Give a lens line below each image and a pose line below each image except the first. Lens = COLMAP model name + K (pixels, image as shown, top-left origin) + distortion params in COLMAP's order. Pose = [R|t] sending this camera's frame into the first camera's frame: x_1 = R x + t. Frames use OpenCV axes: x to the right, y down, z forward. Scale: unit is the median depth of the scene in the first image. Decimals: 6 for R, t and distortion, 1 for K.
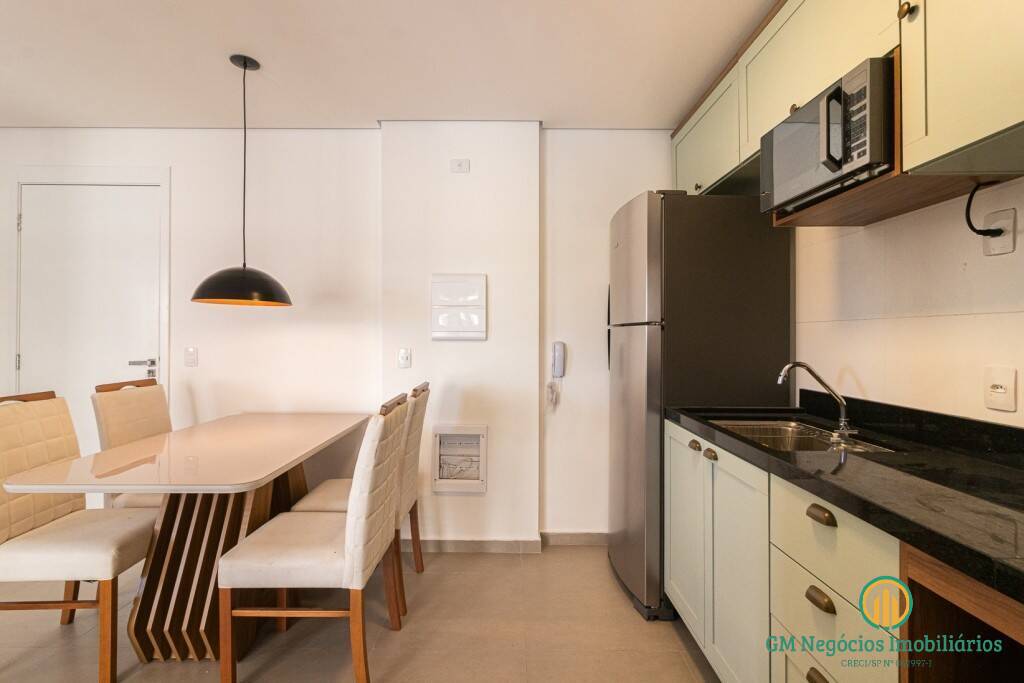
lens RADIAL K [[474.5, 0, 504.0], [0, 474.5, 326.9], [0, 0, 1]] dist [-0.001484, 0.002674]
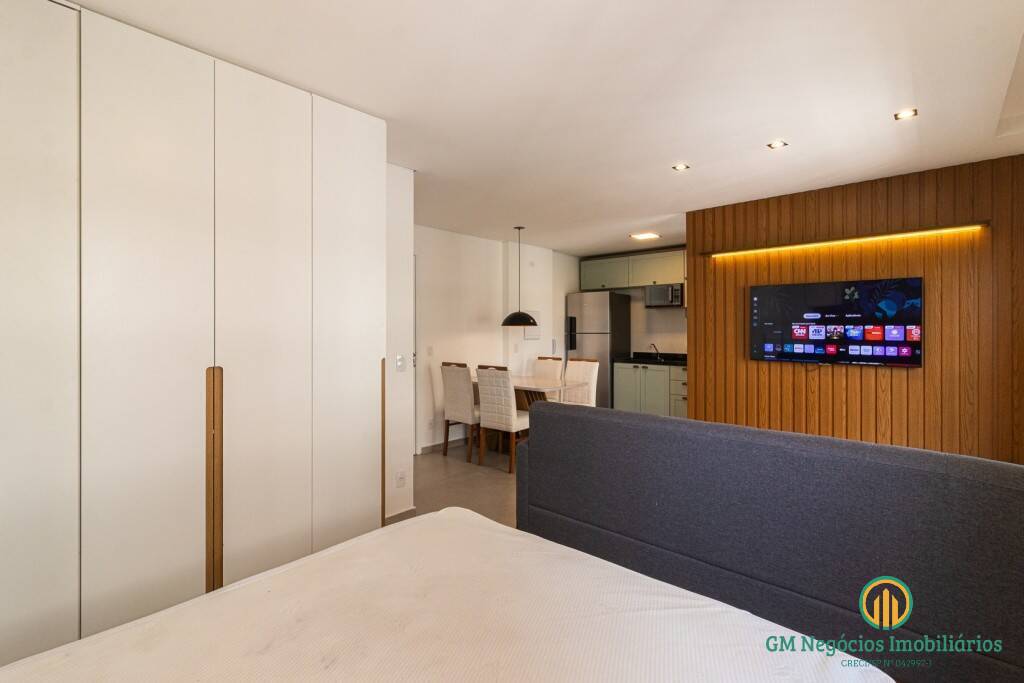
lens RADIAL K [[474.5, 0, 519.6], [0, 474.5, 332.8], [0, 0, 1]] dist [-0.001484, 0.002674]
pose [[0.662140, -0.007603, 0.749342, -4.019776], [-0.014113, 0.999645, 0.022614, -0.121951], [-0.749247, -0.025549, 0.661797, -1.056415]]
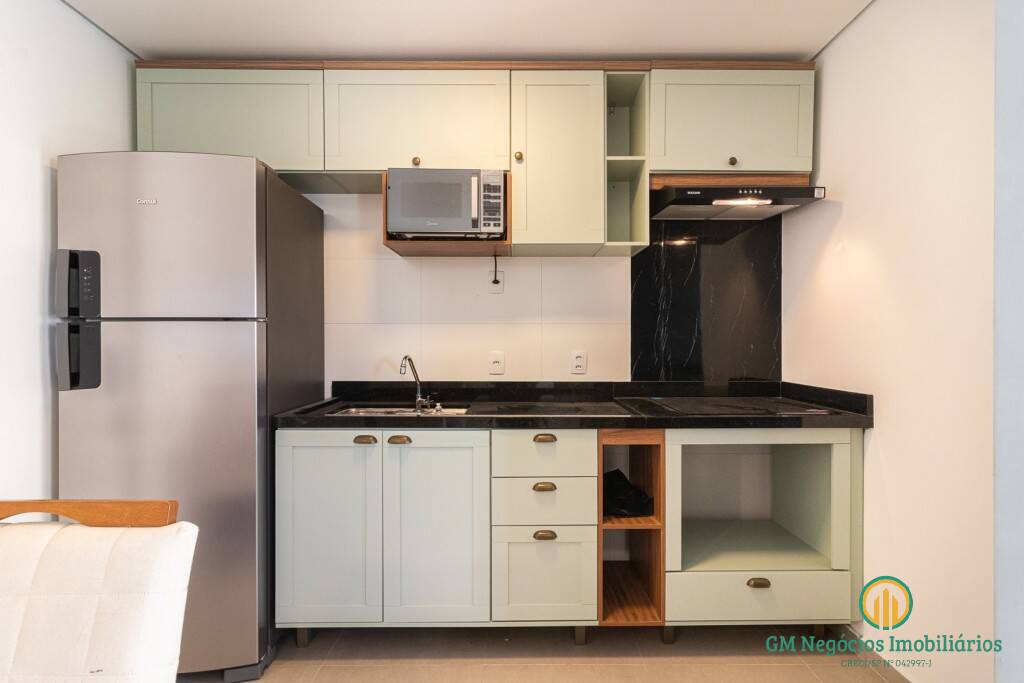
lens RADIAL K [[474.5, 0, 516.3], [0, 474.5, 335.2], [0, 0, 1]] dist [-0.001484, 0.002674]
pose [[-0.005873, 0.009995, 0.999933, -0.854913], [-0.018655, 0.999775, -0.010103, 0.032389], [-0.999809, -0.018713, -0.005686, 0.899817]]
